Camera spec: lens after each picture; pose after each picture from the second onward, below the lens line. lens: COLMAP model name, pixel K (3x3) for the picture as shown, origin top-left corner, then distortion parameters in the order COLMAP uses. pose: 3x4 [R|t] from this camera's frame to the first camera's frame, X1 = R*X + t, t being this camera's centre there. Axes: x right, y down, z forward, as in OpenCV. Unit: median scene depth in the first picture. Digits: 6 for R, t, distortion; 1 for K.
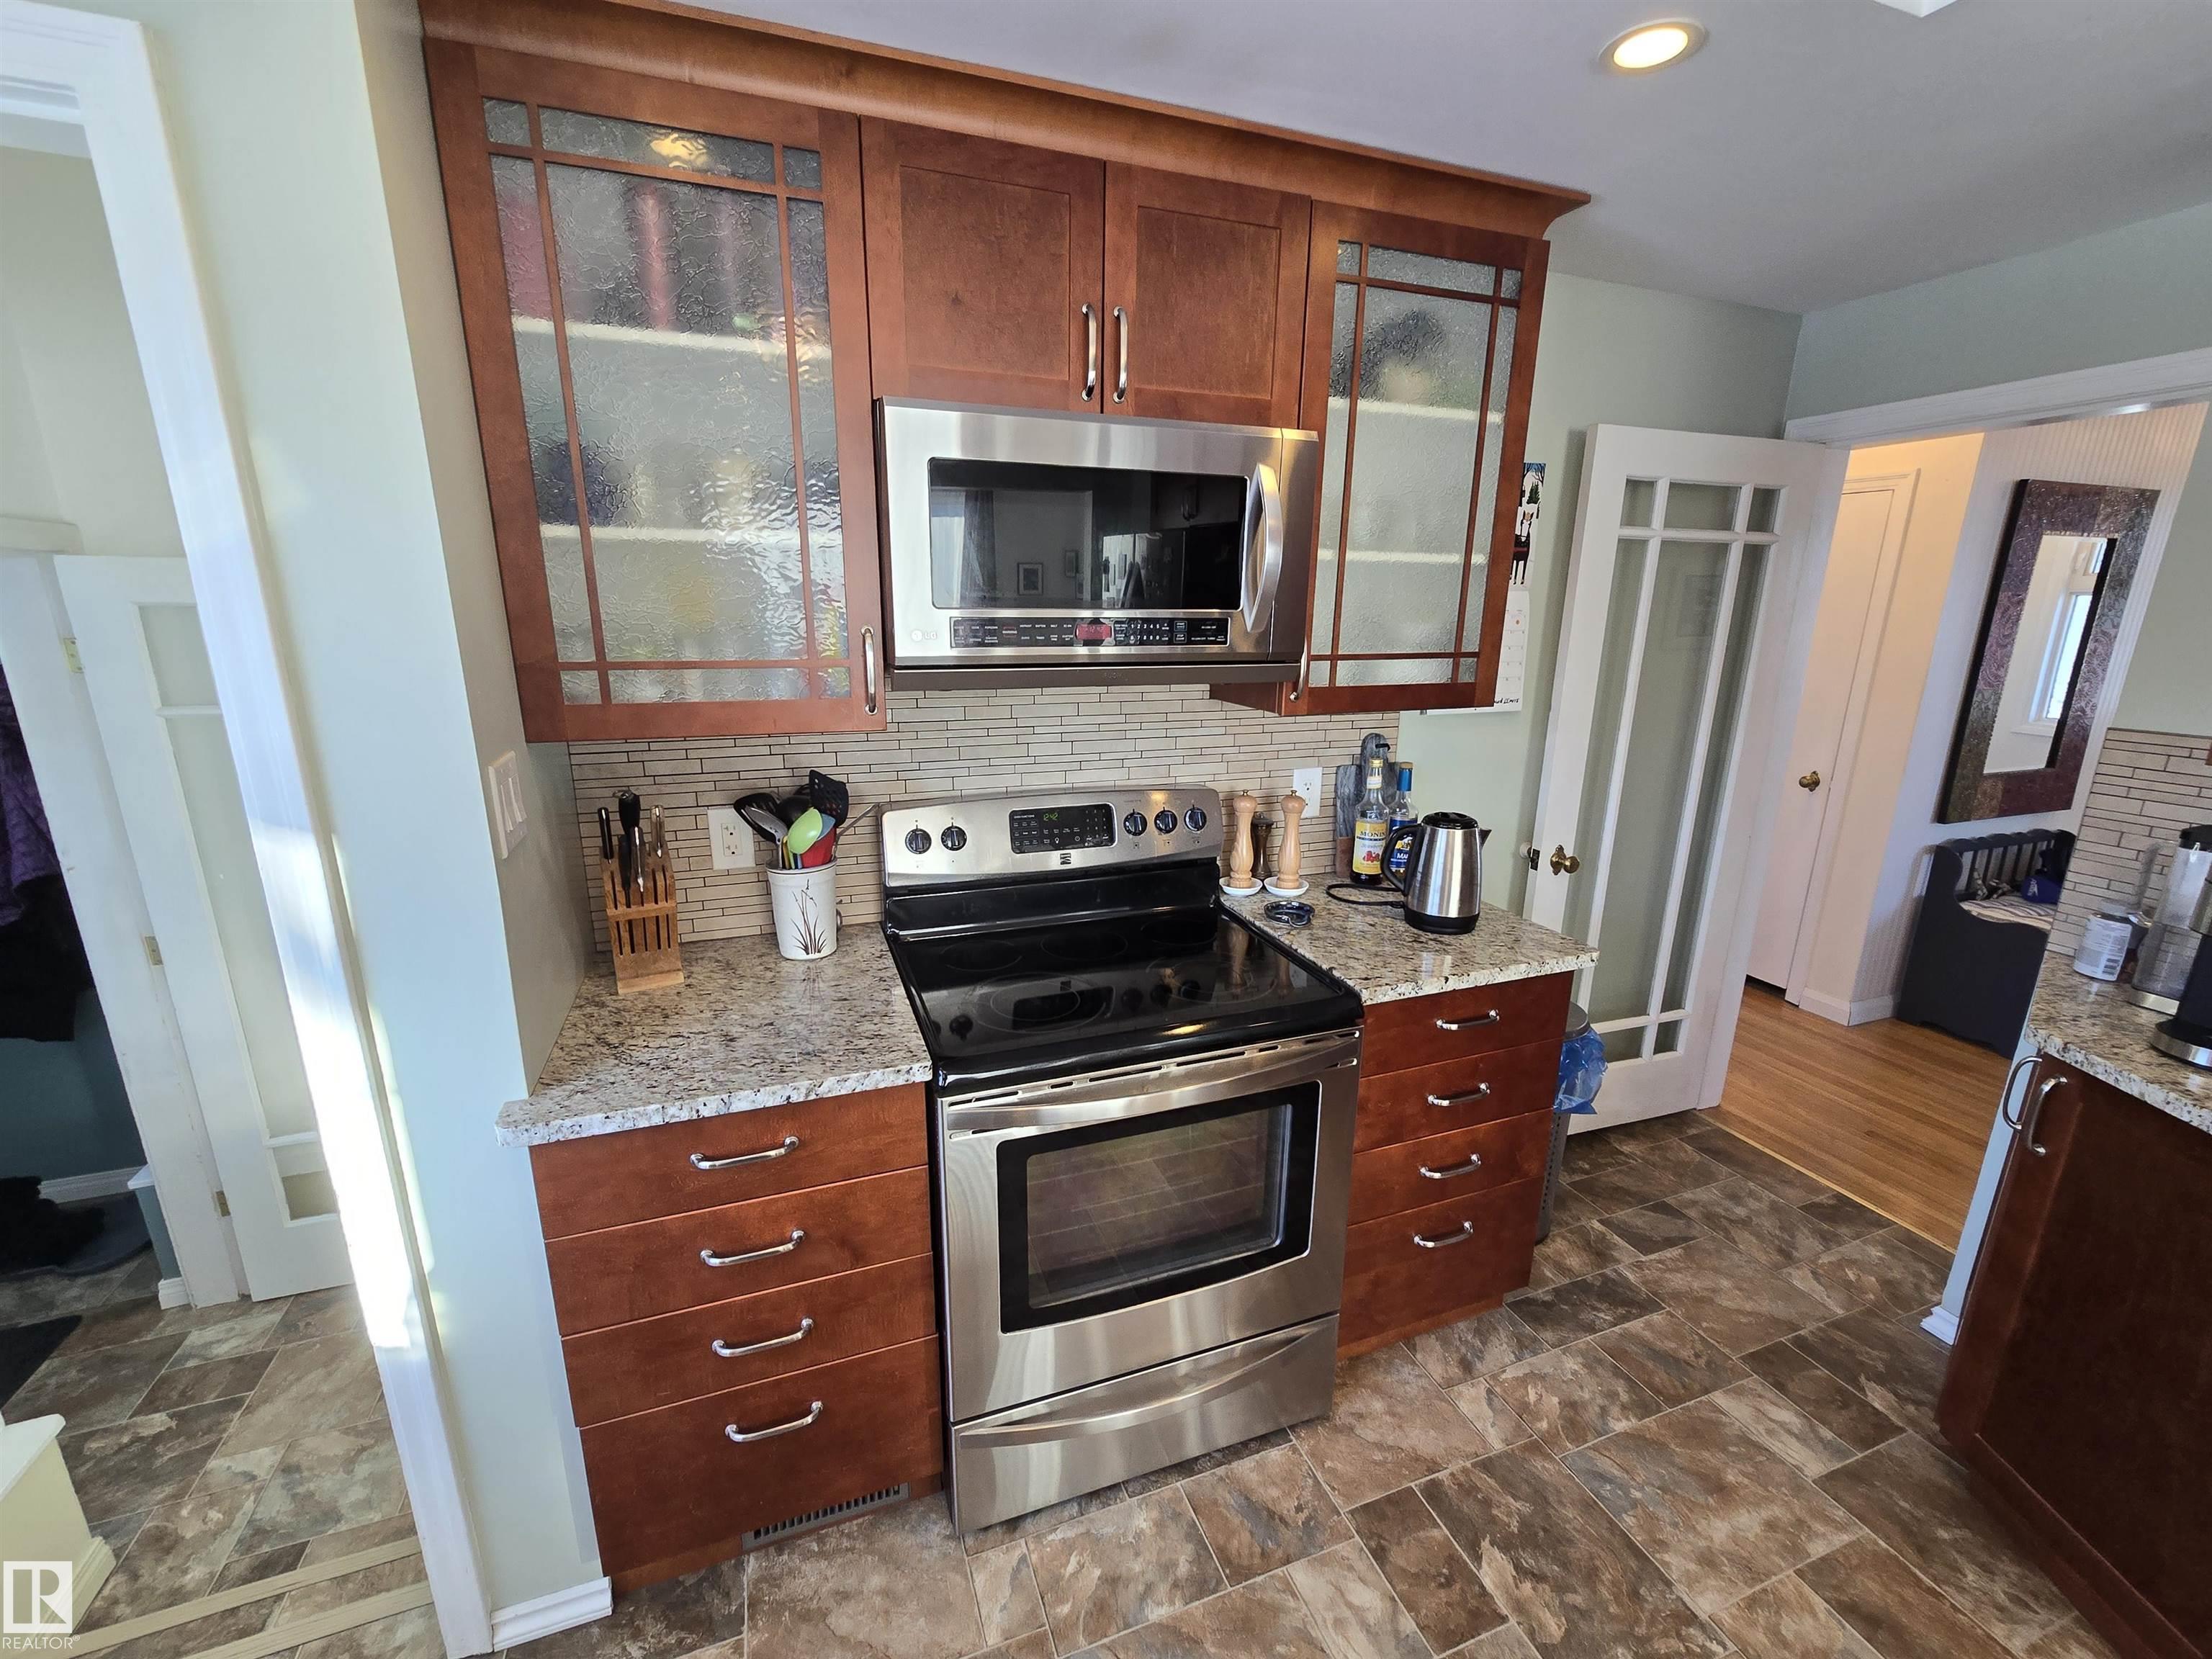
lens RADIAL K [[902.6, 0, 1101.1], [0, 902.6, 838.5], [0, 0, 1]] dist [-0.006051, 0.001058]
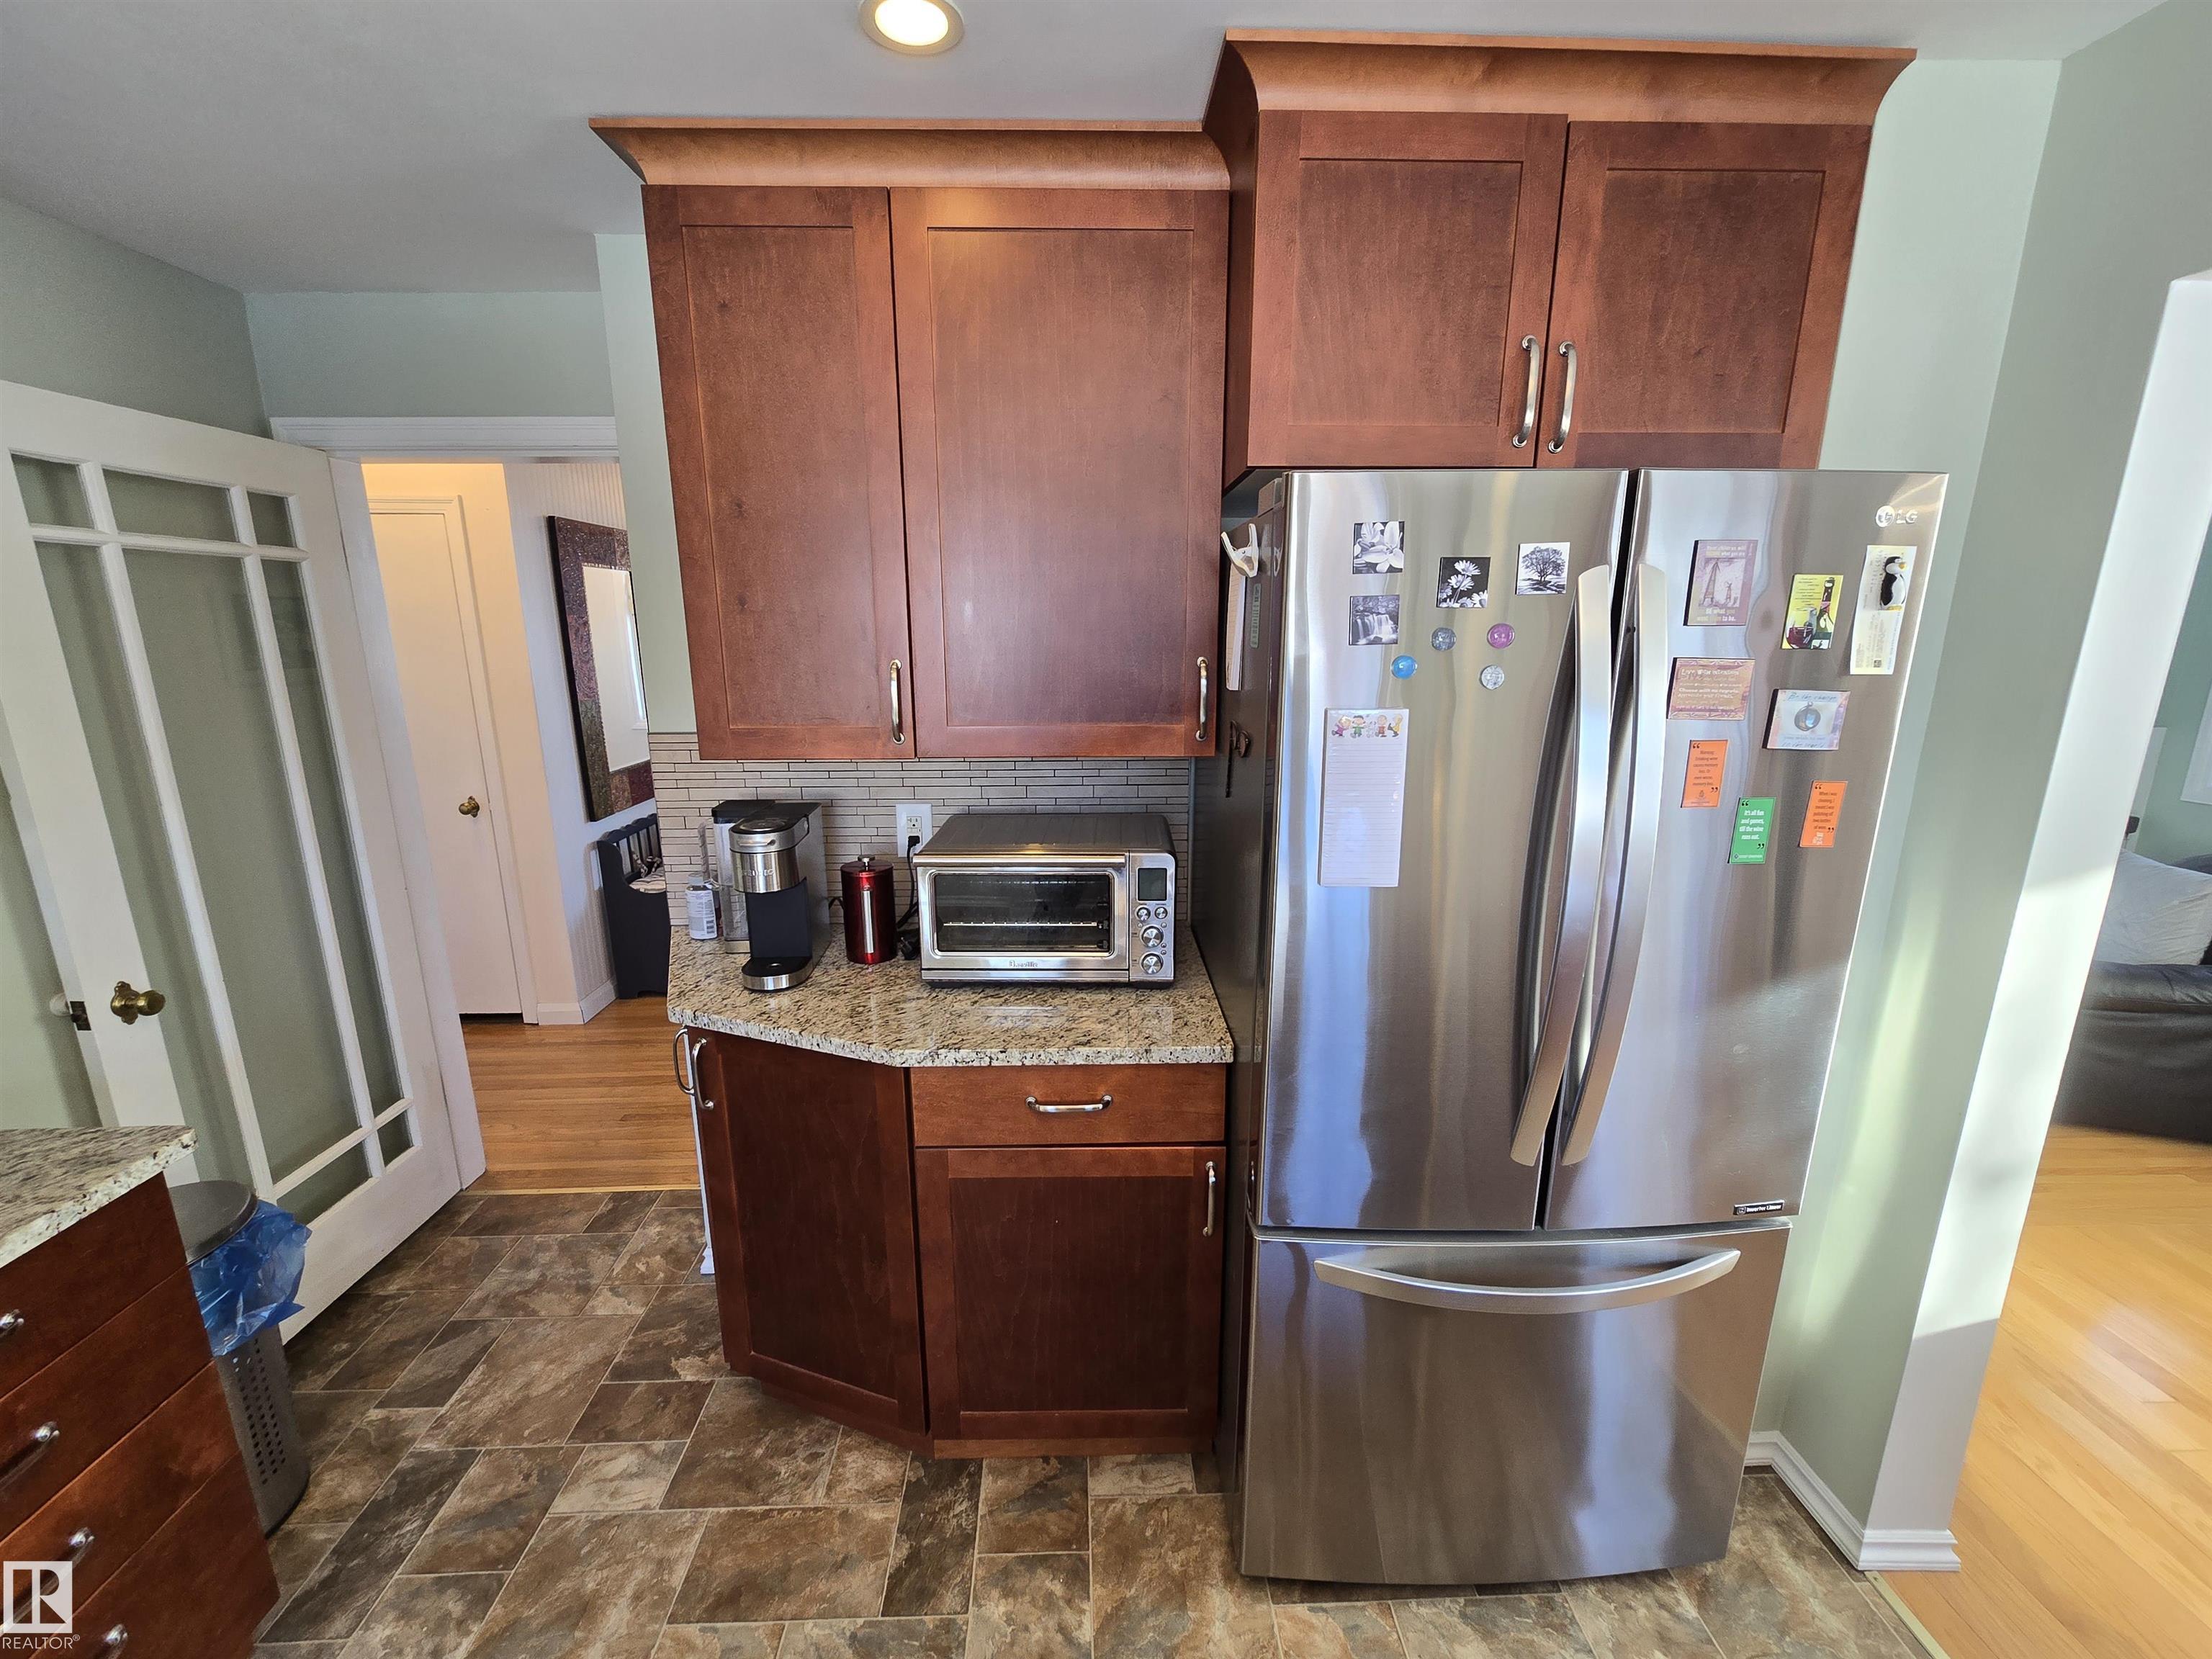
lens RADIAL K [[902.6, 0, 1091.7], [0, 902.6, 826.6], [0, 0, 1]] dist [-0.006051, 0.001058]
pose [[0.320161, -0.215908, 0.922432, 0.140125], [0.245199, 0.959391, 0.139454, -0.020188], [-0.915082, 0.181531, 0.360100, 0.050399]]
